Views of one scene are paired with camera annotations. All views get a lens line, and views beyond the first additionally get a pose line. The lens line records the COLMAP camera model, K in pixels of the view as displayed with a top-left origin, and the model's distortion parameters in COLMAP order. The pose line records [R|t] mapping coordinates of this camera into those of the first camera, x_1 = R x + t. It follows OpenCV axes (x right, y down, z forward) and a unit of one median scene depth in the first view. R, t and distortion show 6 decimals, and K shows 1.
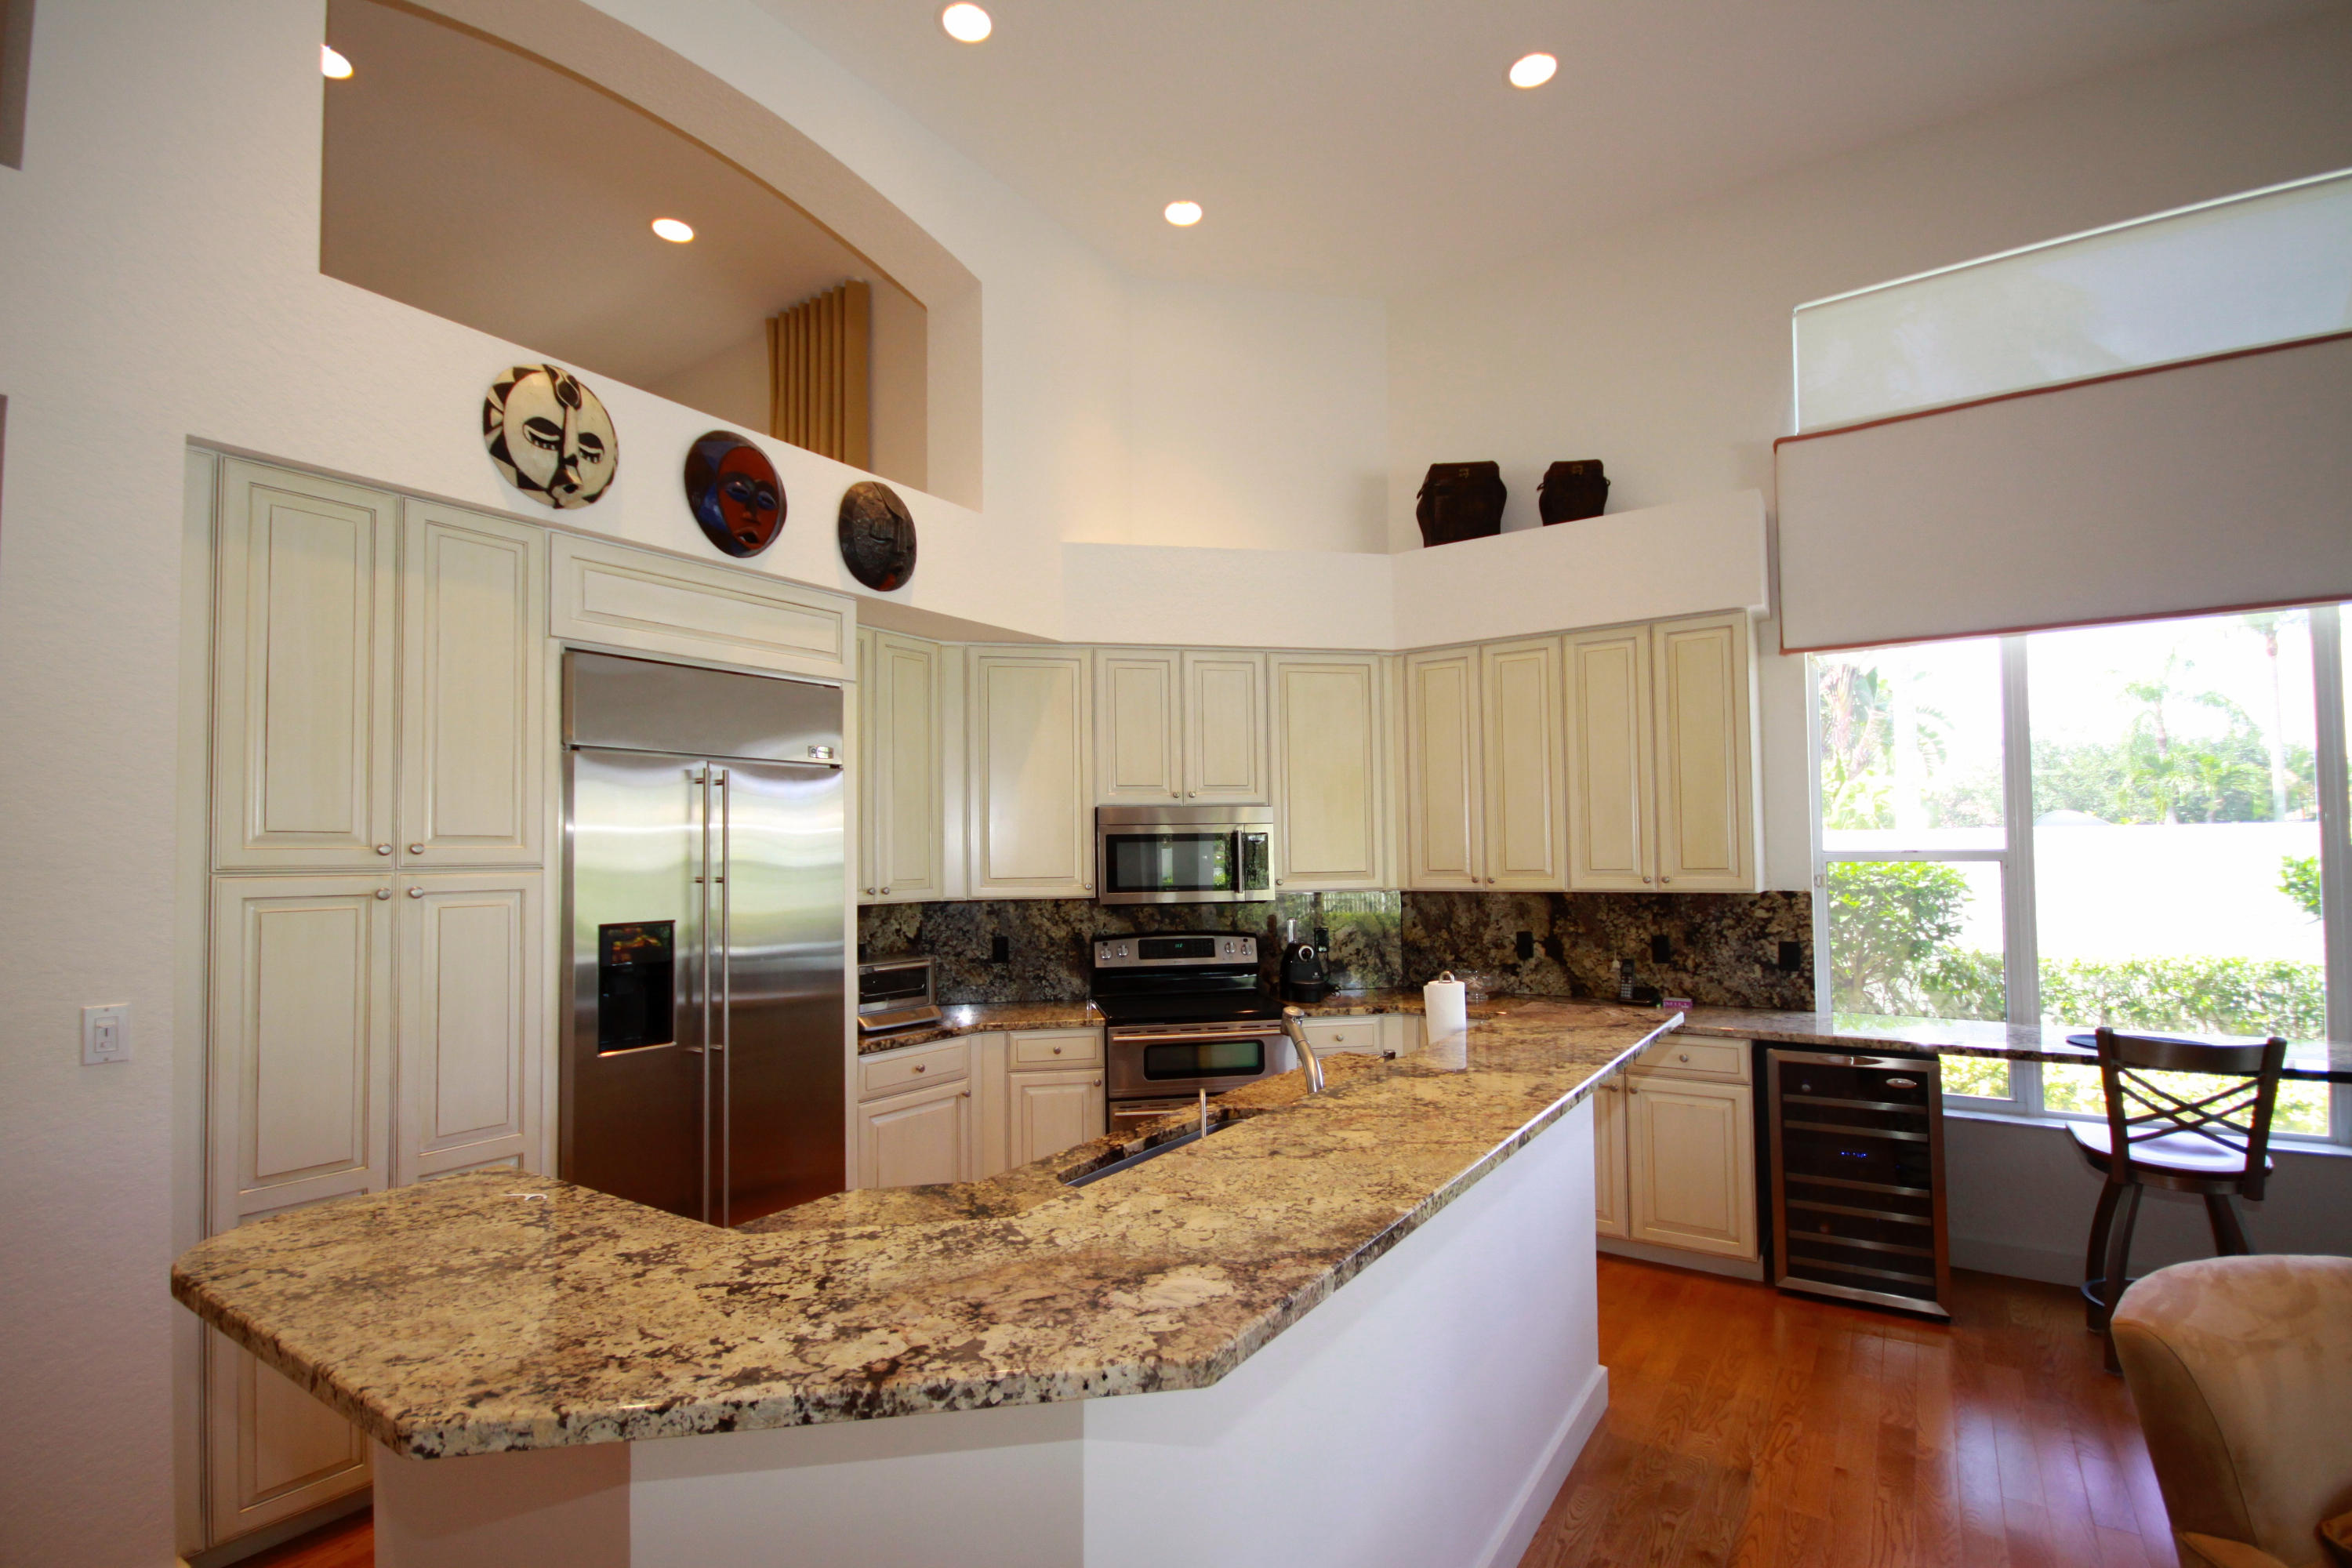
lens RADIAL K [[1092.8, 0, 1184.4], [0, 1092.8, 796.5], [0, 0, 1]] dist [0.003967, -0.004959]
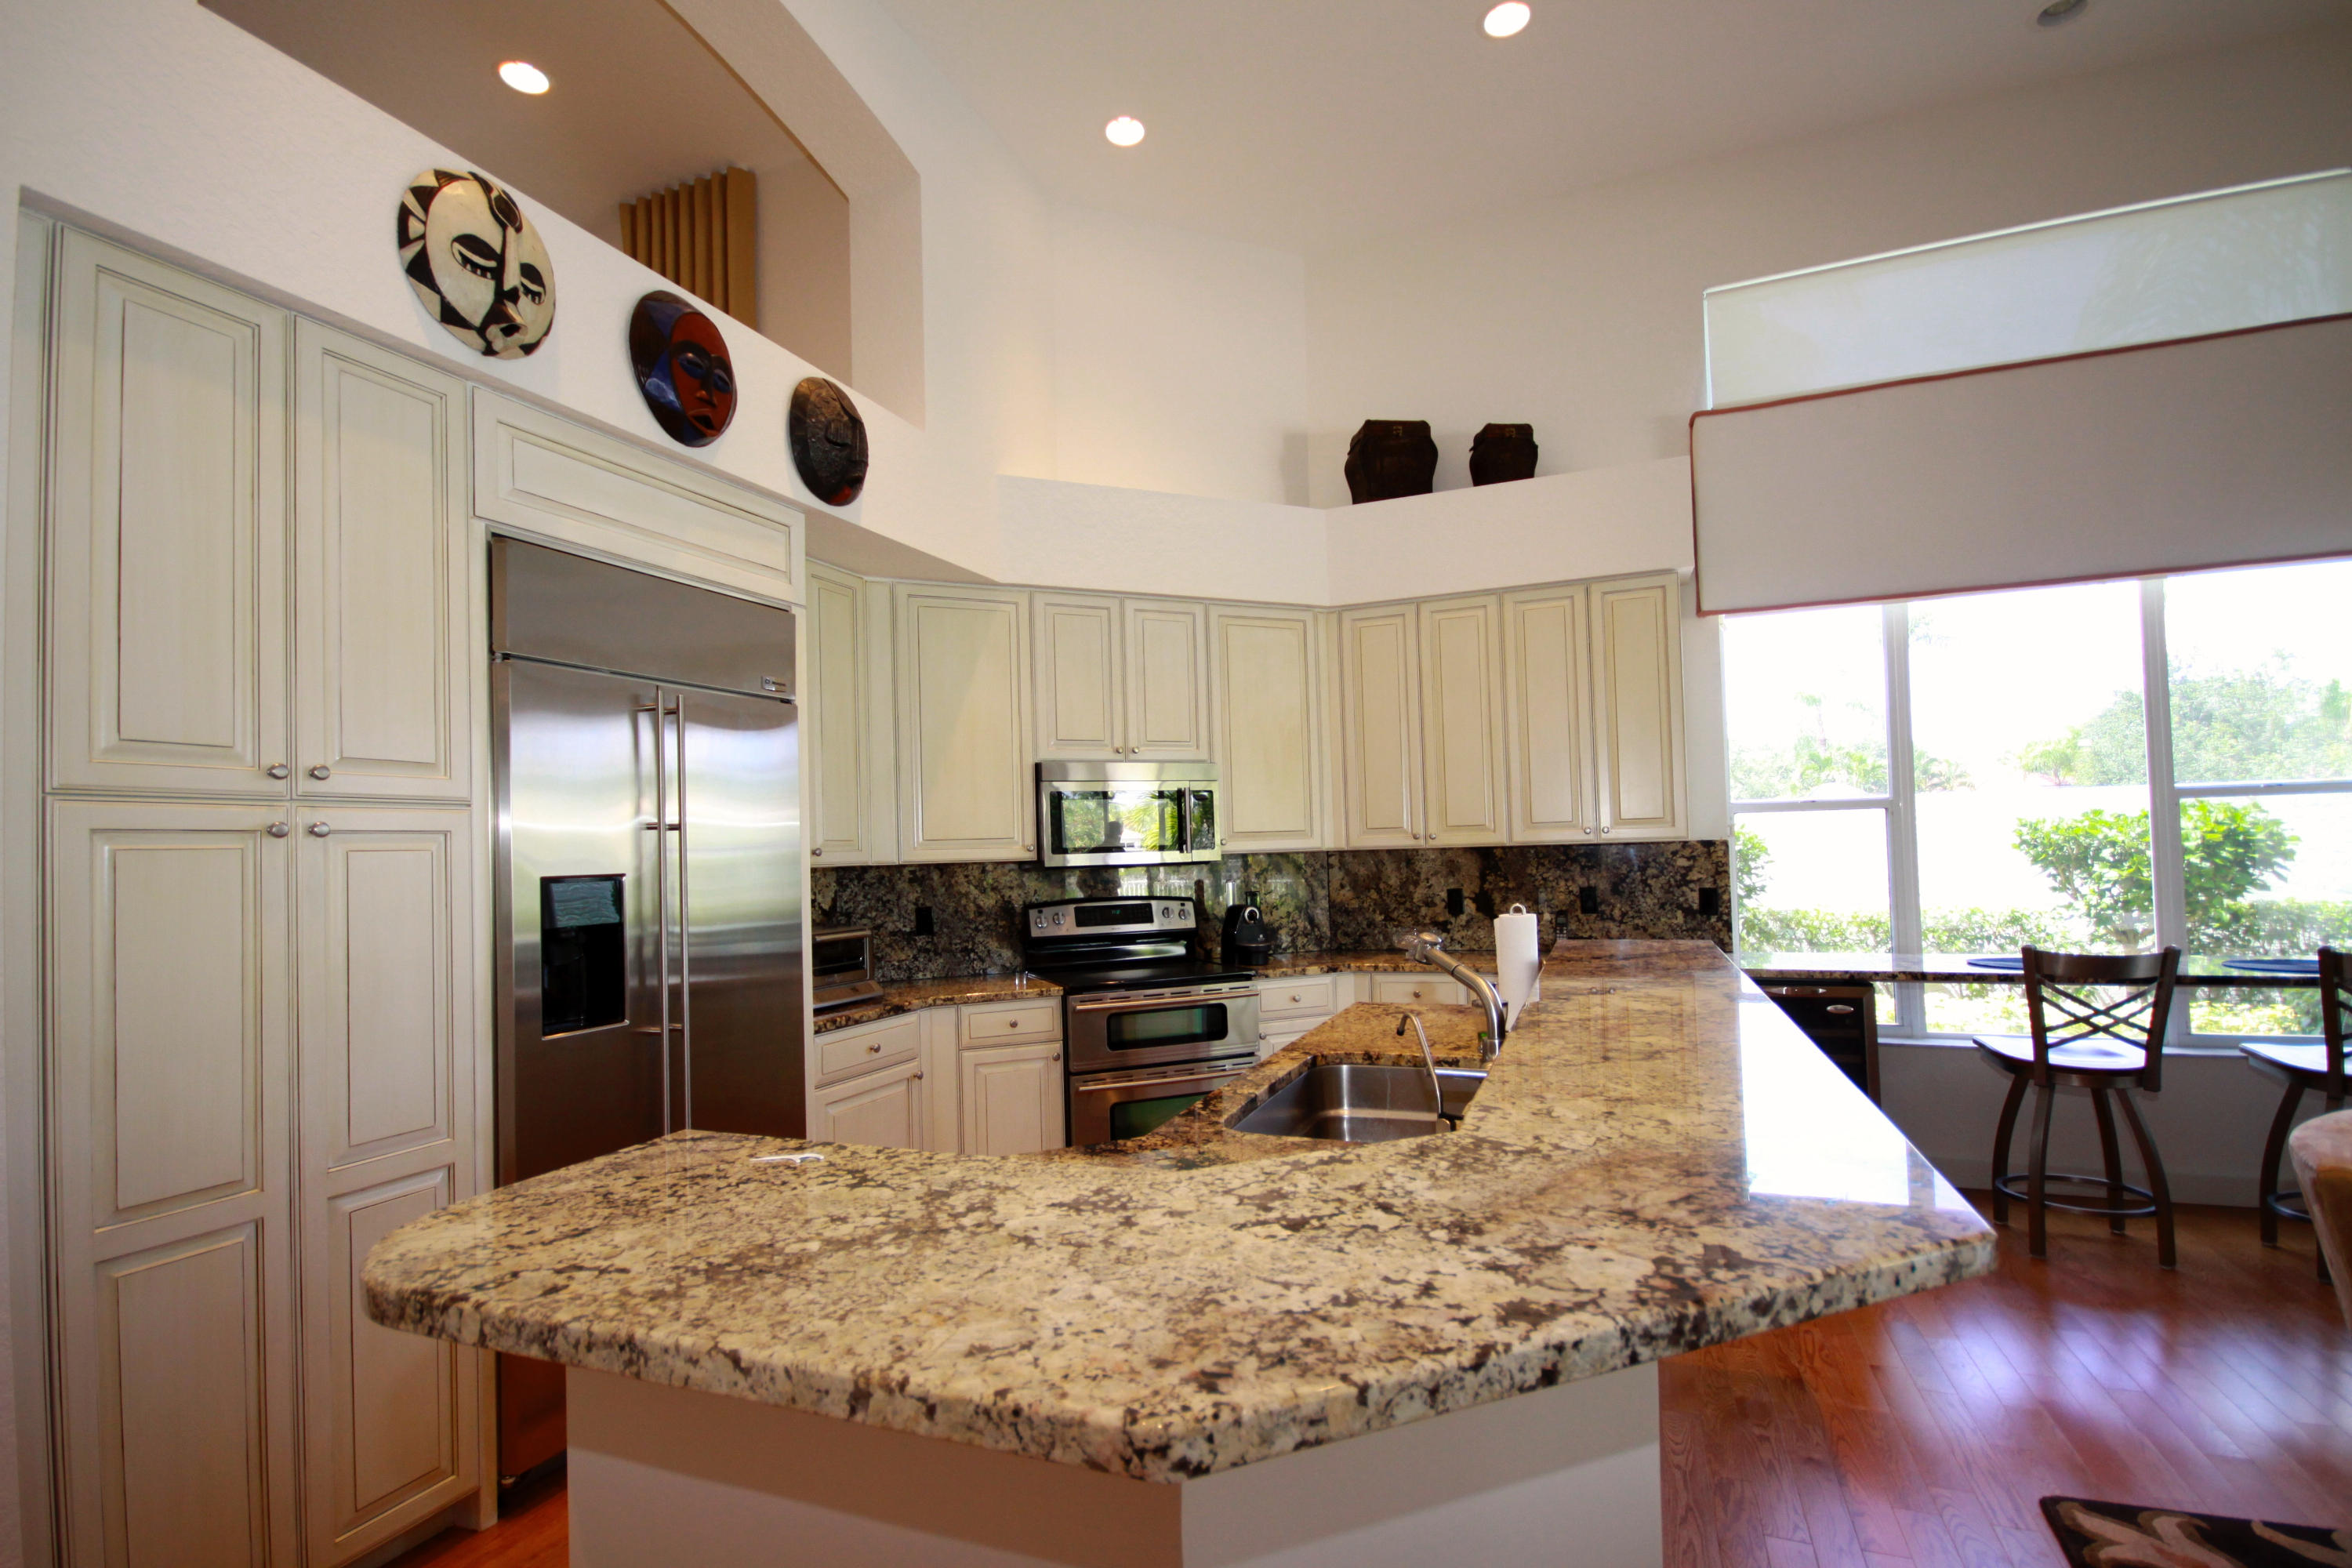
lens RADIAL K [[1092.8, 0, 1181.5], [0, 1092.8, 799.6], [0, 0, 1]] dist [0.003967, -0.004959]
pose [[0.977237, -0.005156, 0.212089, -0.216593], [0.004420, 0.999982, 0.003944, 0.052450], [-0.212106, -0.002917, 0.977242, 0.095868]]
